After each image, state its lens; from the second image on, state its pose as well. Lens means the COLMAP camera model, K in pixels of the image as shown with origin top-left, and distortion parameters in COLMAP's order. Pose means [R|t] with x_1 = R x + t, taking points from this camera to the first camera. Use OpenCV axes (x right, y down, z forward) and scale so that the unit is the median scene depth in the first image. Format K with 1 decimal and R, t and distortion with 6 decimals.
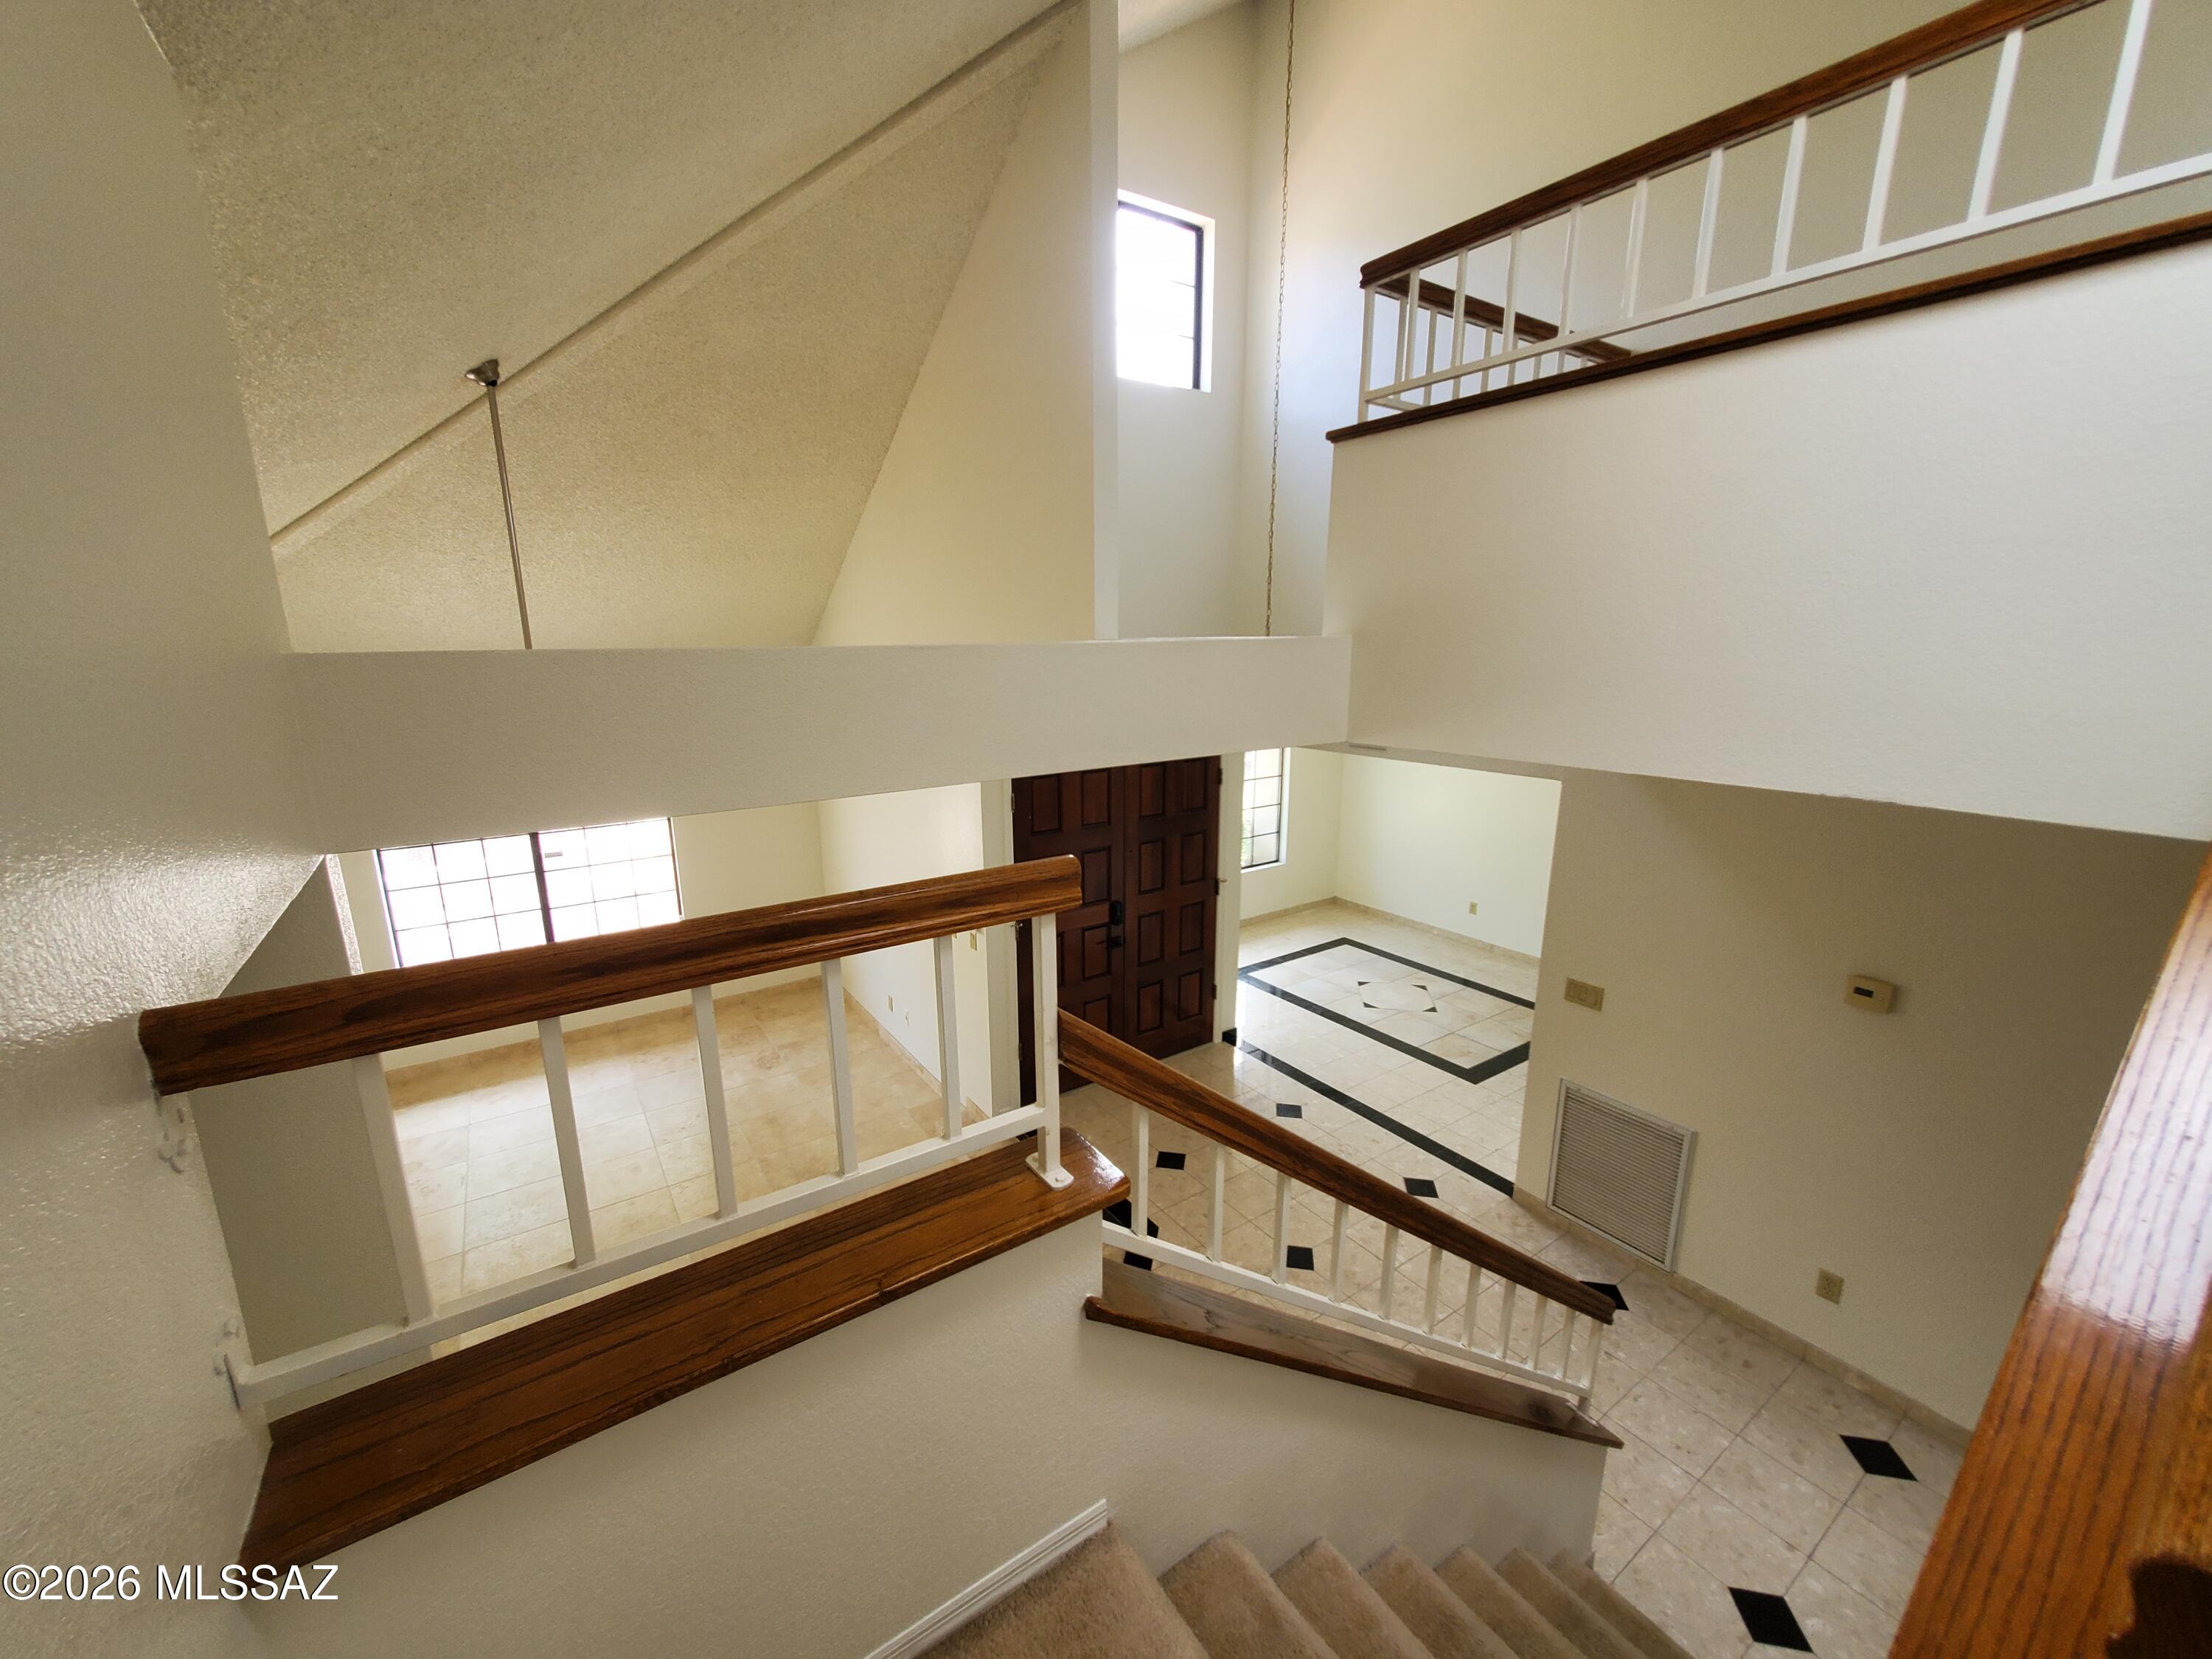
lens RADIAL K [[880.5, 0, 1101.1], [0, 880.5, 830.3], [0, 0, 1]] dist [0.007683, -0.000247]
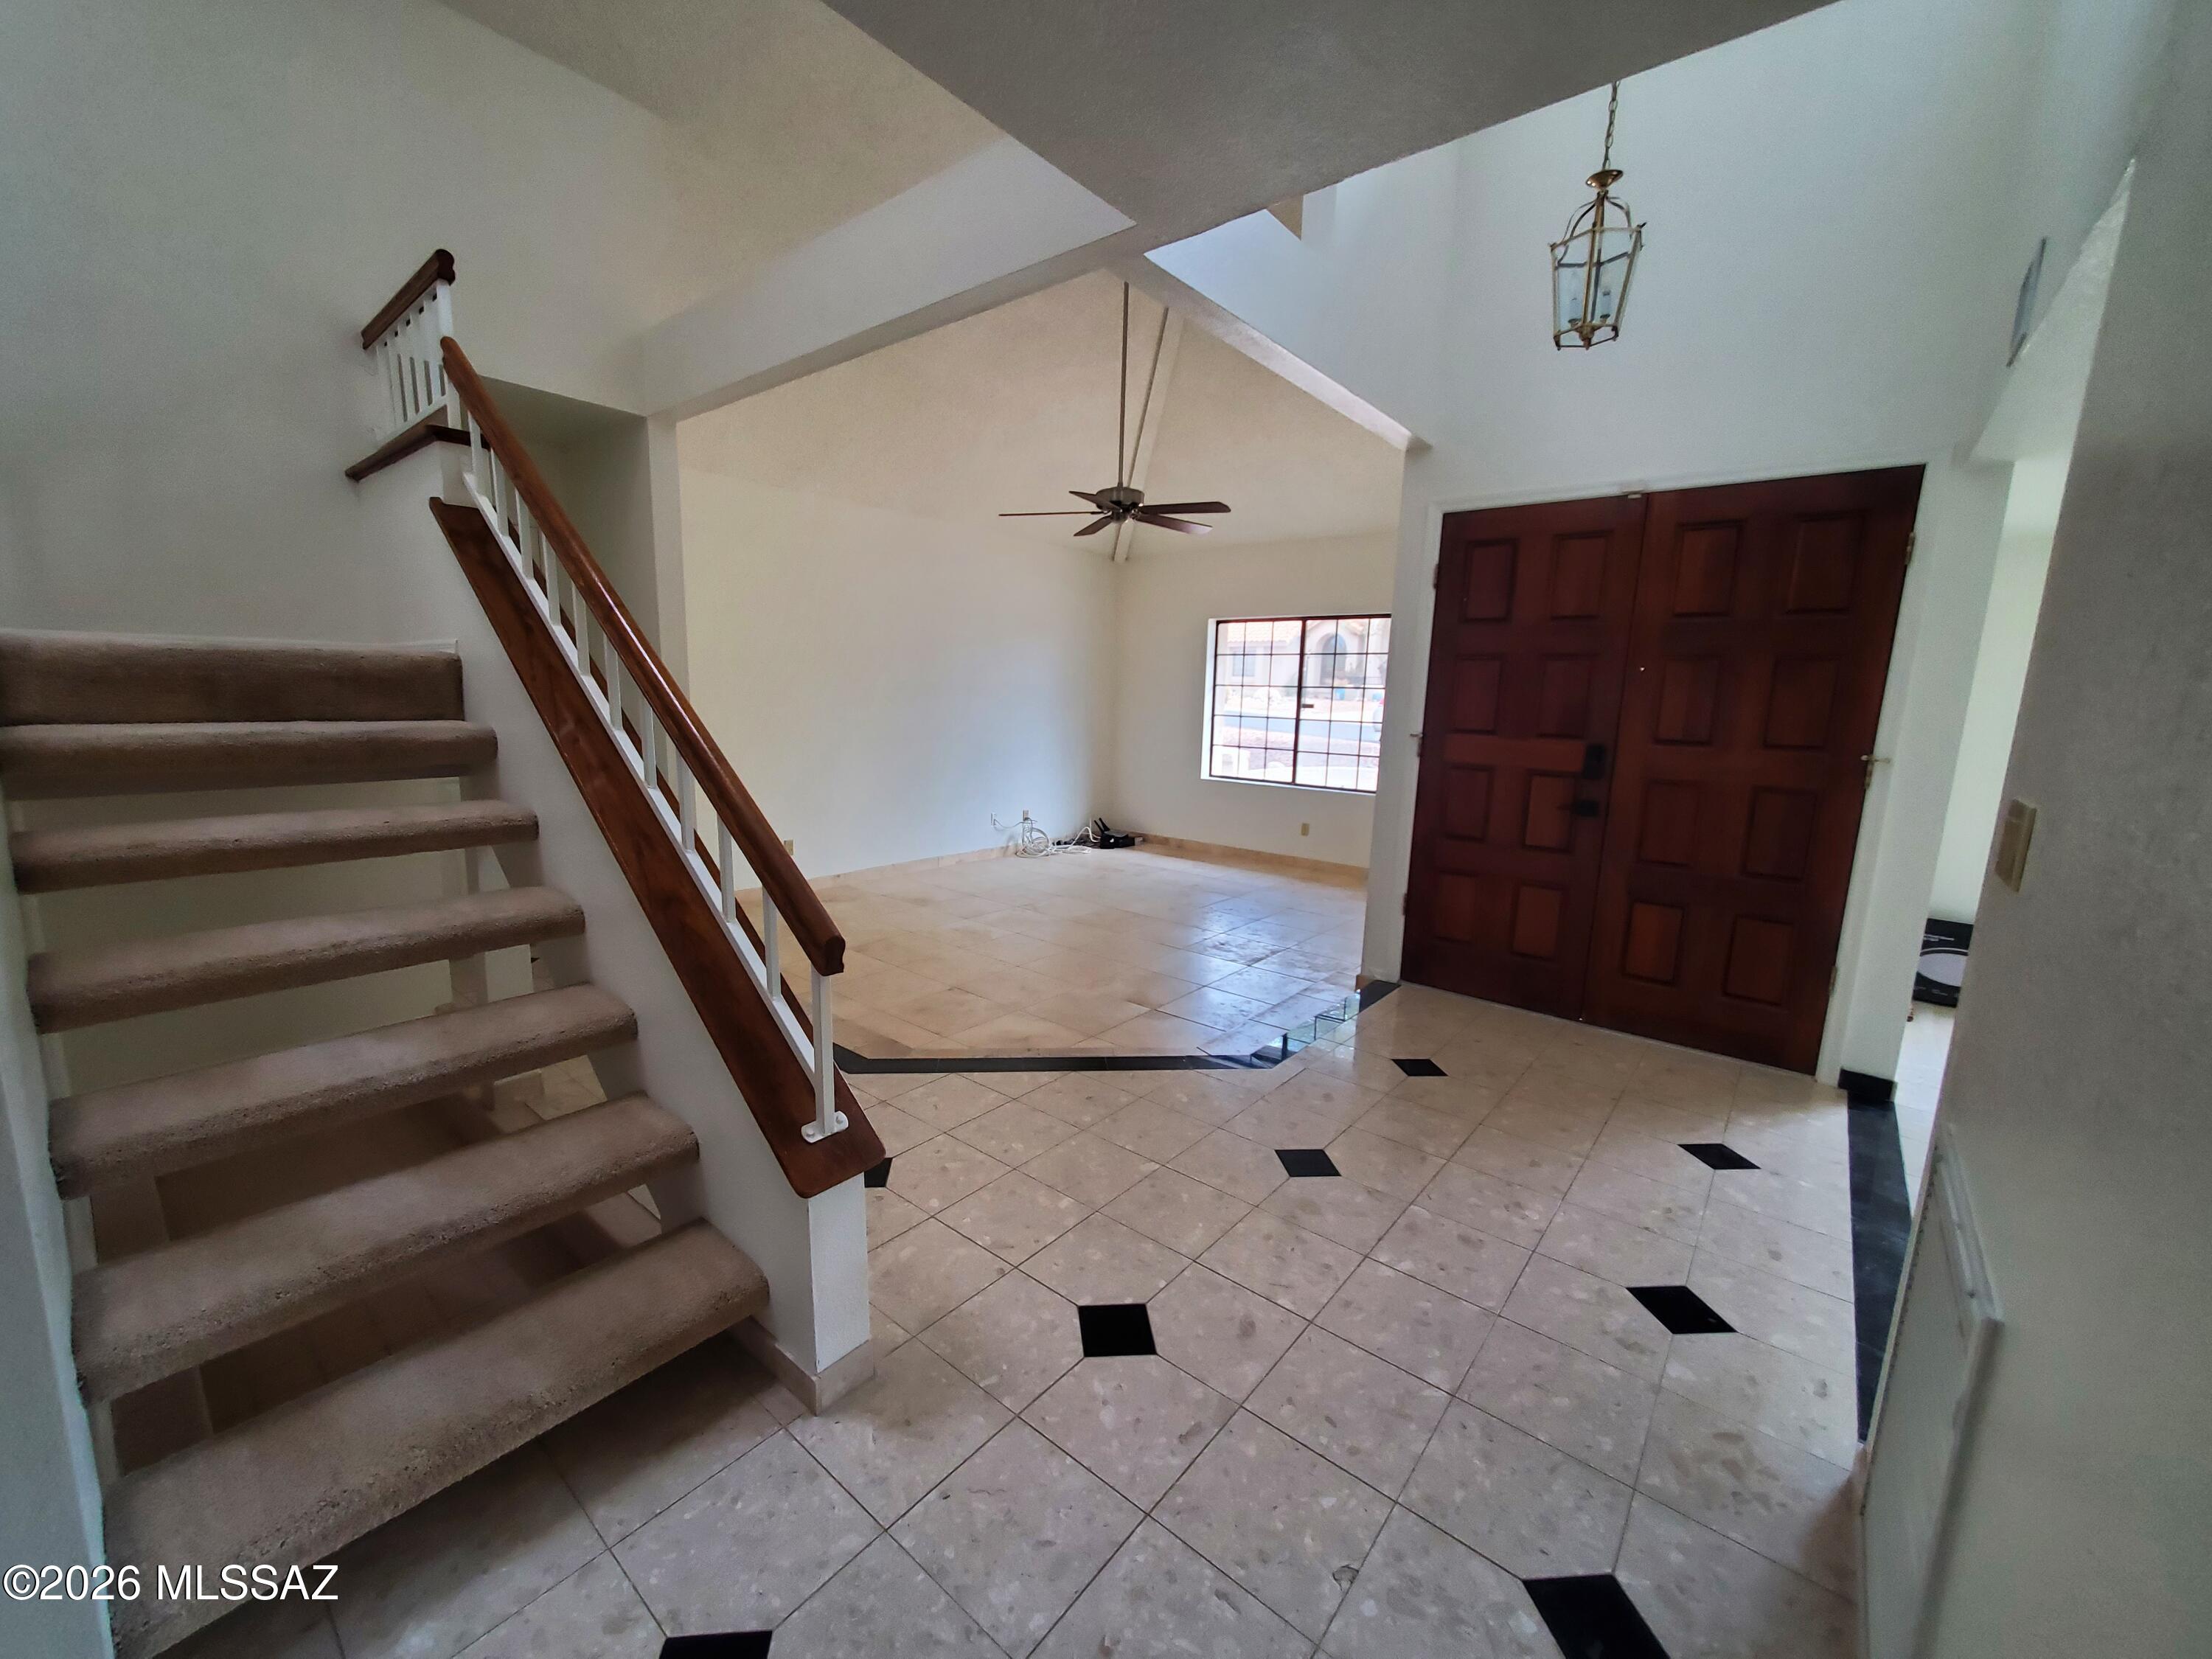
lens RADIAL K [[880.5, 0, 1091.3], [0, 880.5, 843.4], [0, 0, 1]] dist [0.007683, -0.000247]
pose [[0.267026, 0.171198, -0.948361, 0.553054], [-0.243422, 0.964164, 0.105511, 0.174501], [0.932439, 0.202677, 0.299131, 0.457561]]
